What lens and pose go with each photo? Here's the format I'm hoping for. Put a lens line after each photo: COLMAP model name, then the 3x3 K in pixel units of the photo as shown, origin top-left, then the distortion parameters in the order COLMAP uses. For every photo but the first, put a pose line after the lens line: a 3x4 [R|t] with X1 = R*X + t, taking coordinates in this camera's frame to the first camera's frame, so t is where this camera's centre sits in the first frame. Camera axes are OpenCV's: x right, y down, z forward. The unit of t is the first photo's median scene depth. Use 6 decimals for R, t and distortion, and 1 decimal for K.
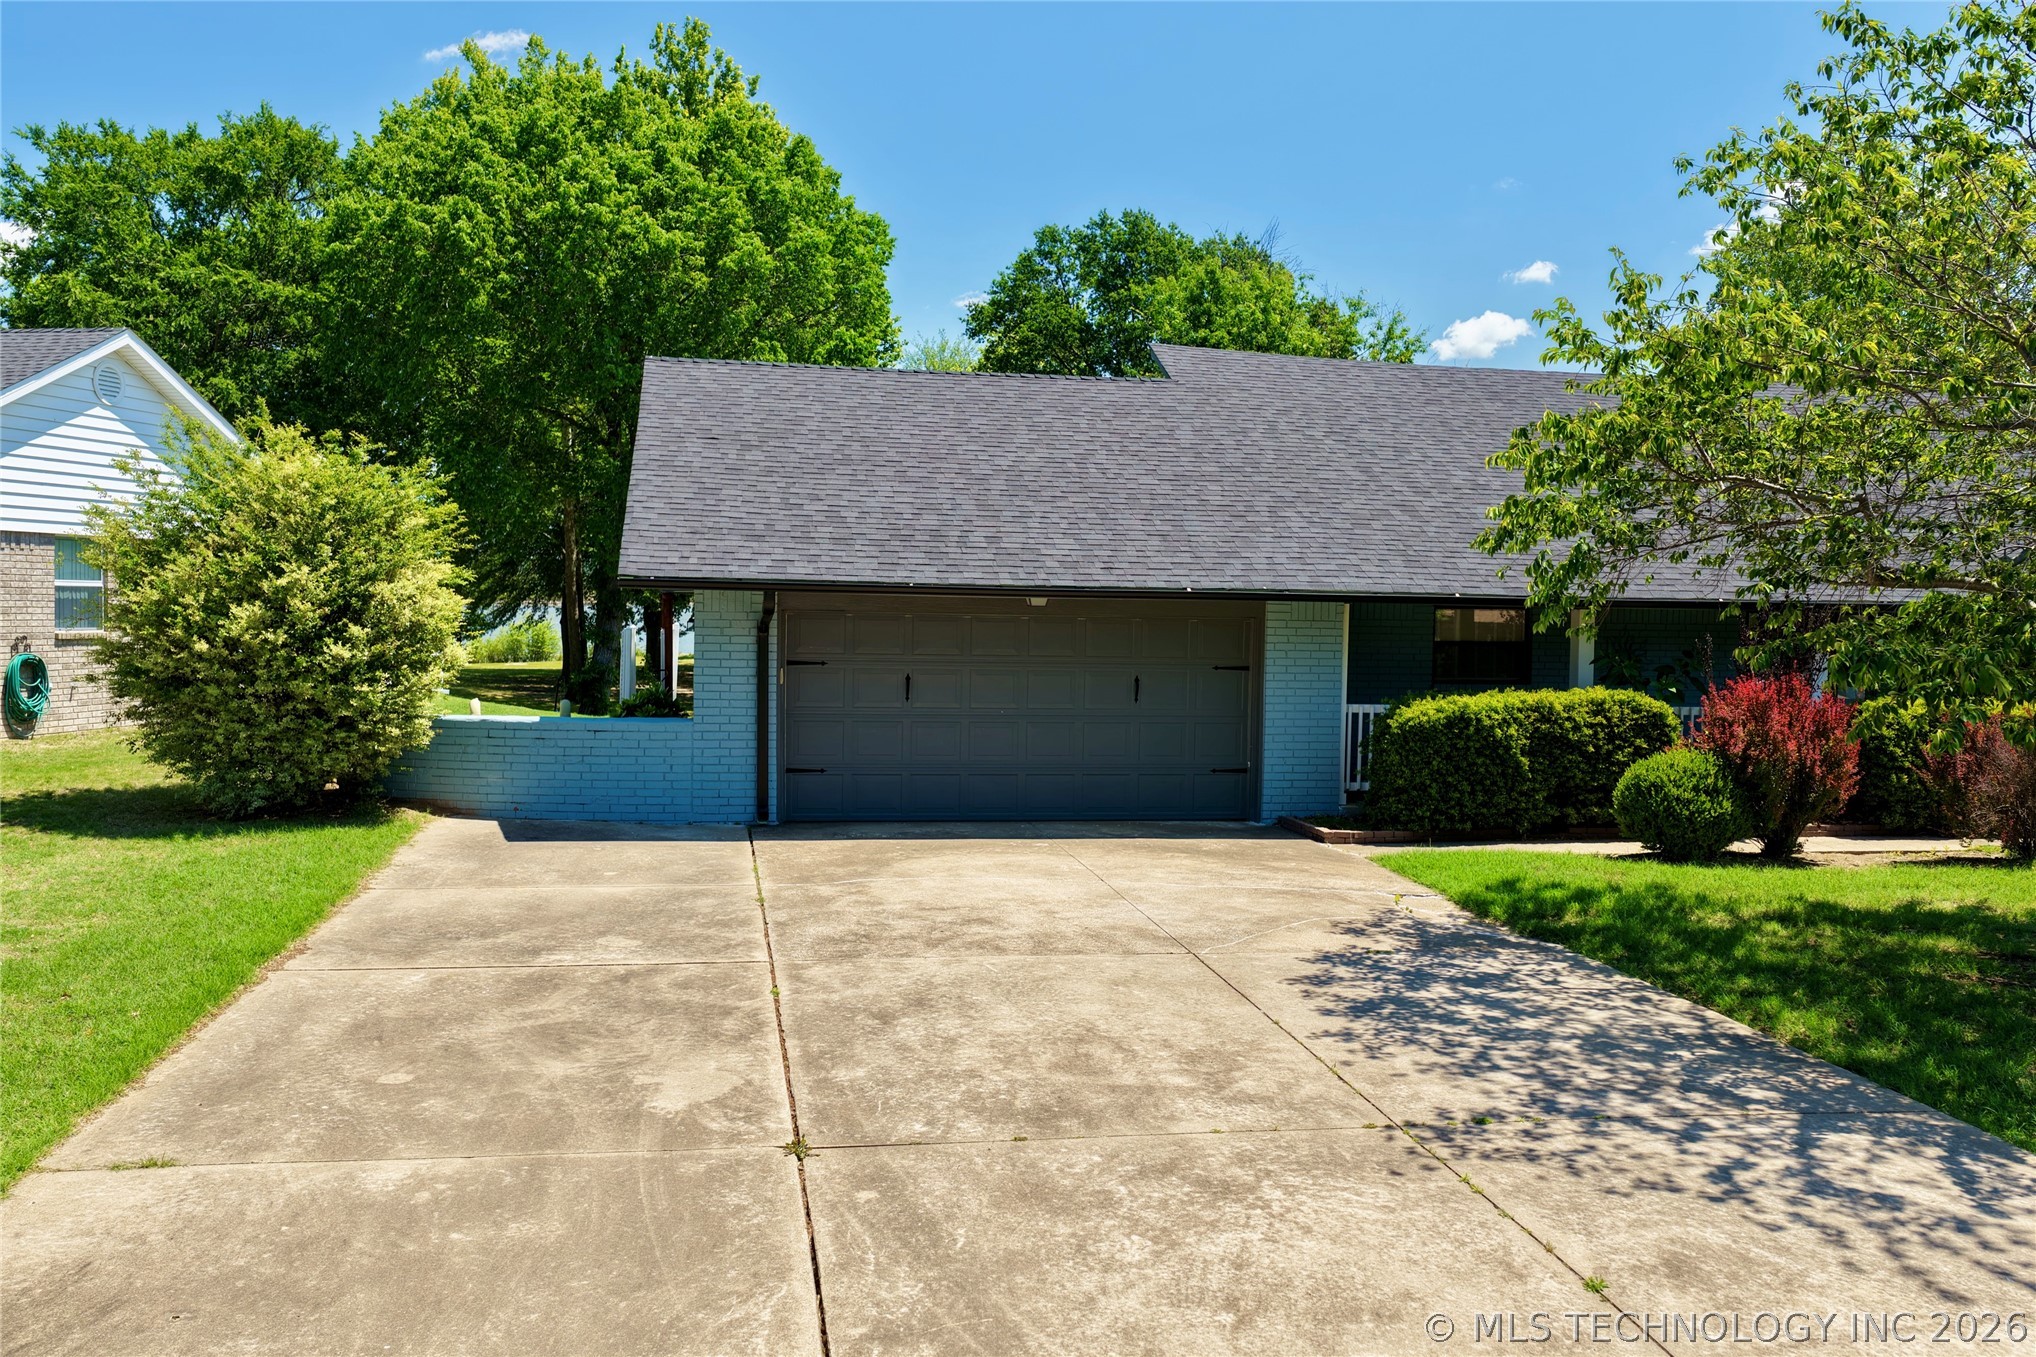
lens RADIAL K [[1709.1, 0, 1059.2], [0, 1709.1, 678.1], [0, 0, 1]] dist [0.004120, 0.001679]
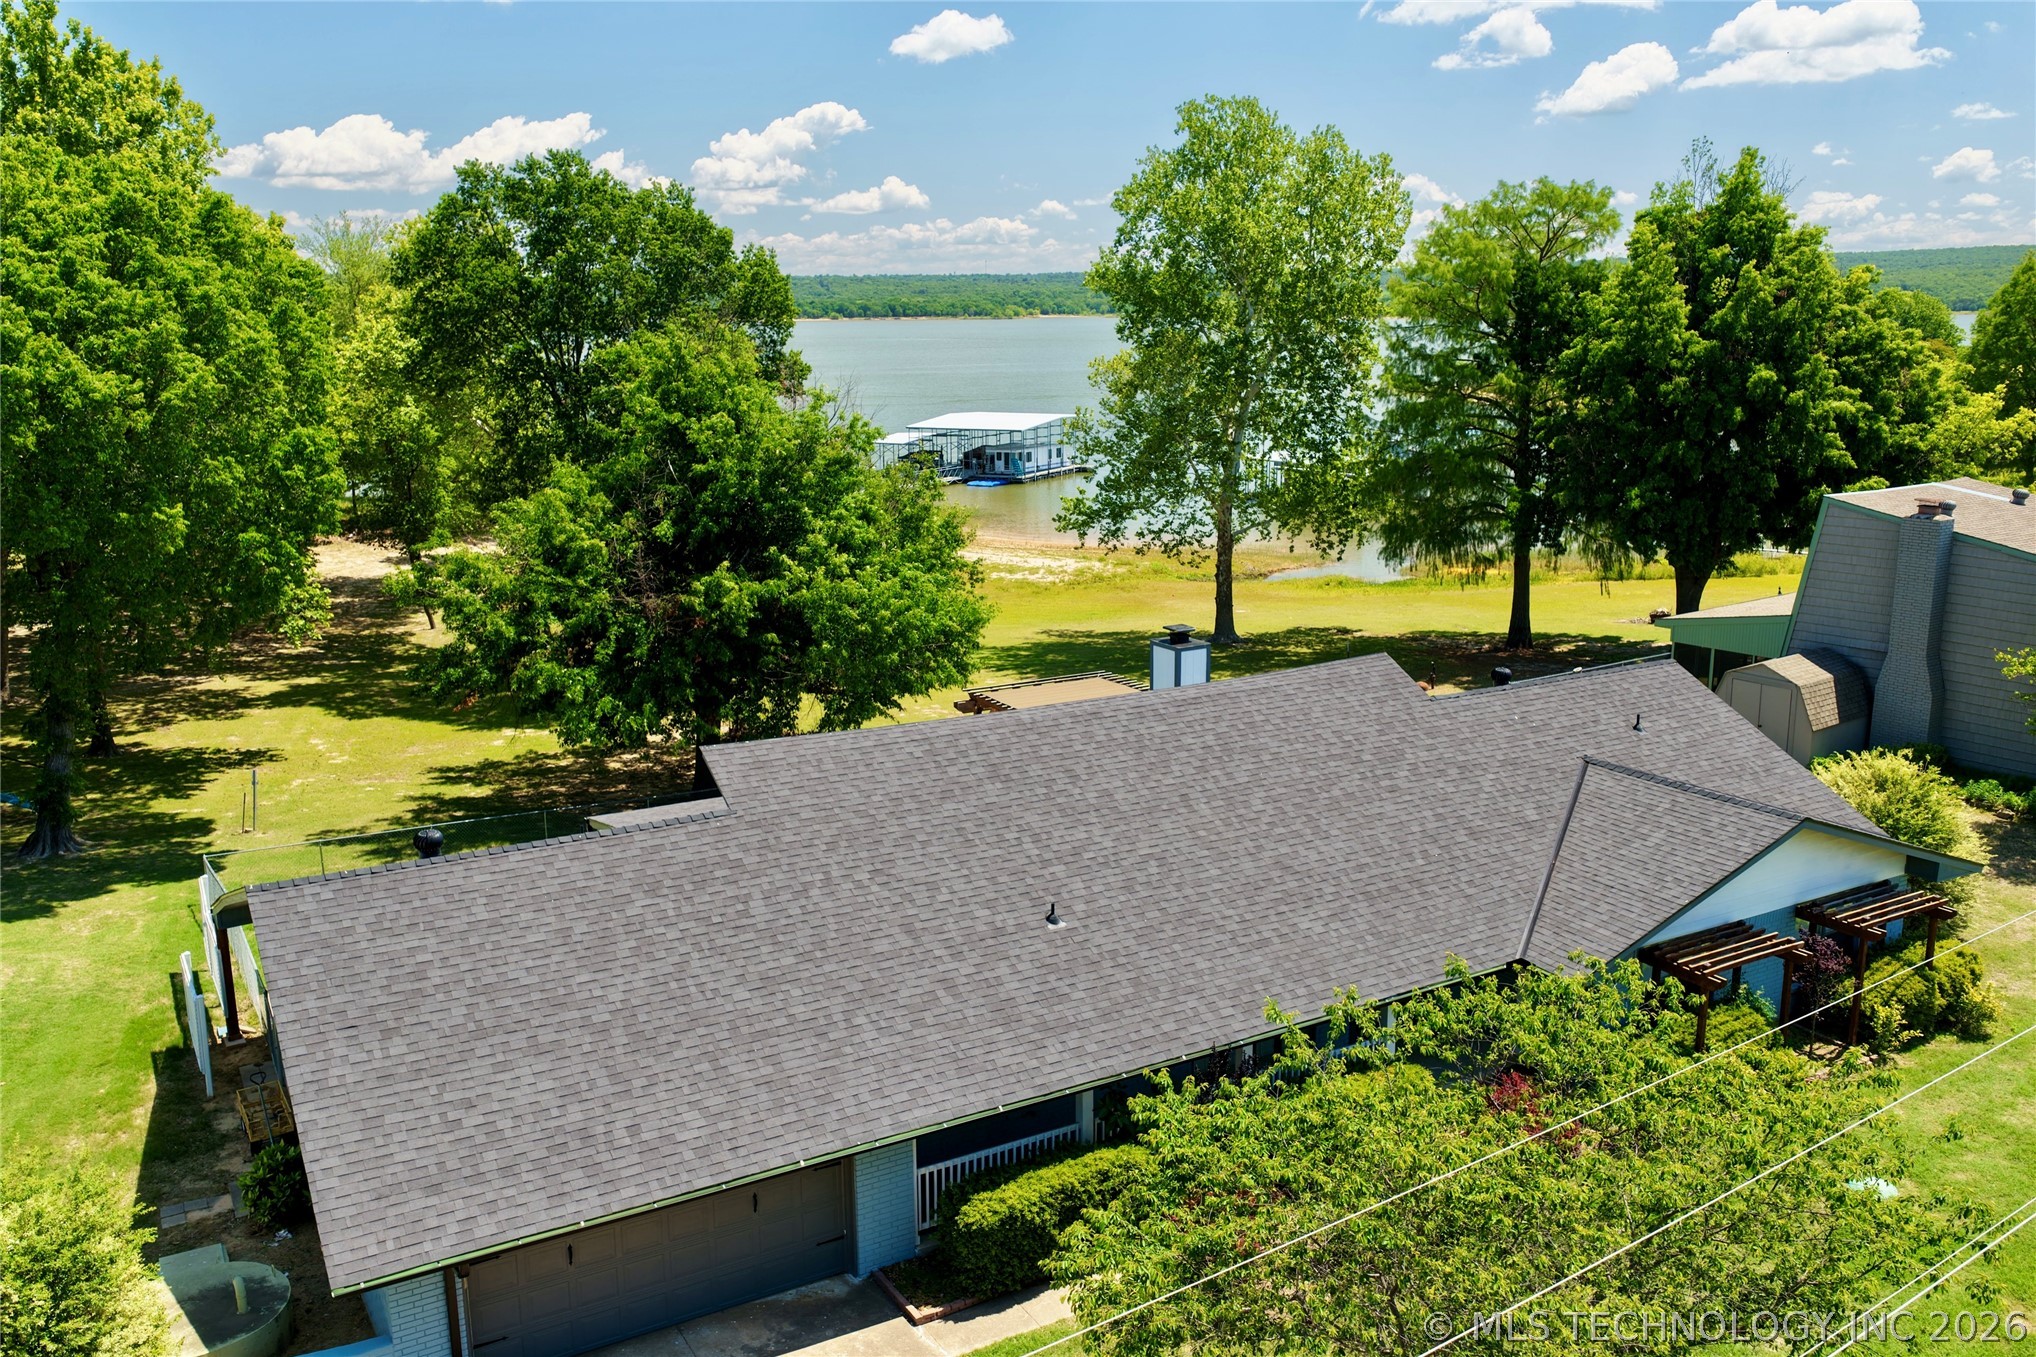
lens RADIAL K [[1705.5, 0, 1029.6], [0, 1705.5, 673.1], [0, 0, 1]] dist [-0.013451, 0.051016]
pose [[0.946173, -0.099949, 0.307842, -0.086348], [0.032180, 0.975462, 0.217802, -0.497193], [-0.322058, -0.196172, 0.926173, -0.112114]]
